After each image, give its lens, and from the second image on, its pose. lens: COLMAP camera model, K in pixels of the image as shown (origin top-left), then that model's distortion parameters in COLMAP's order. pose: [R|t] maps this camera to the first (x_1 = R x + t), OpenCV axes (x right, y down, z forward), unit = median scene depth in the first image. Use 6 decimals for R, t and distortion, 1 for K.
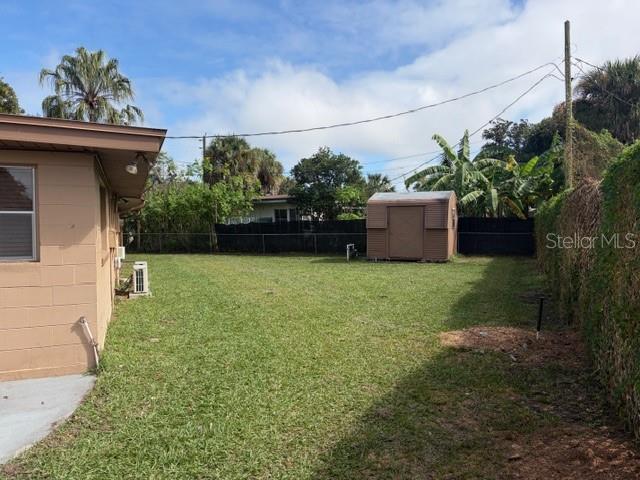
lens RADIAL K [[472.3, 0, 323.1], [0, 472.3, 239.0], [0, 0, 1]] dist [0.015648, -0.022227]
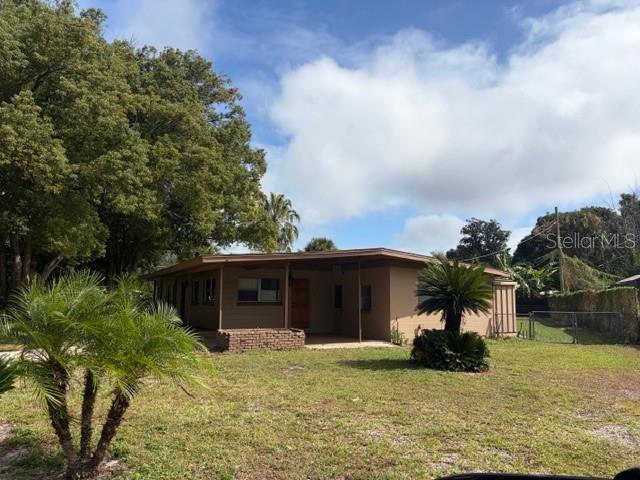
lens RADIAL K [[472.3, 0, 320.1], [0, 472.3, 241.1], [0, 0, 1]] dist [0.015648, -0.022227]
pose [[0.996392, 0.032944, 0.078218, -0.321262], [-0.019957, 0.986695, -0.161350, 0.029814], [-0.082493, 0.159207, 0.983793, -0.451569]]
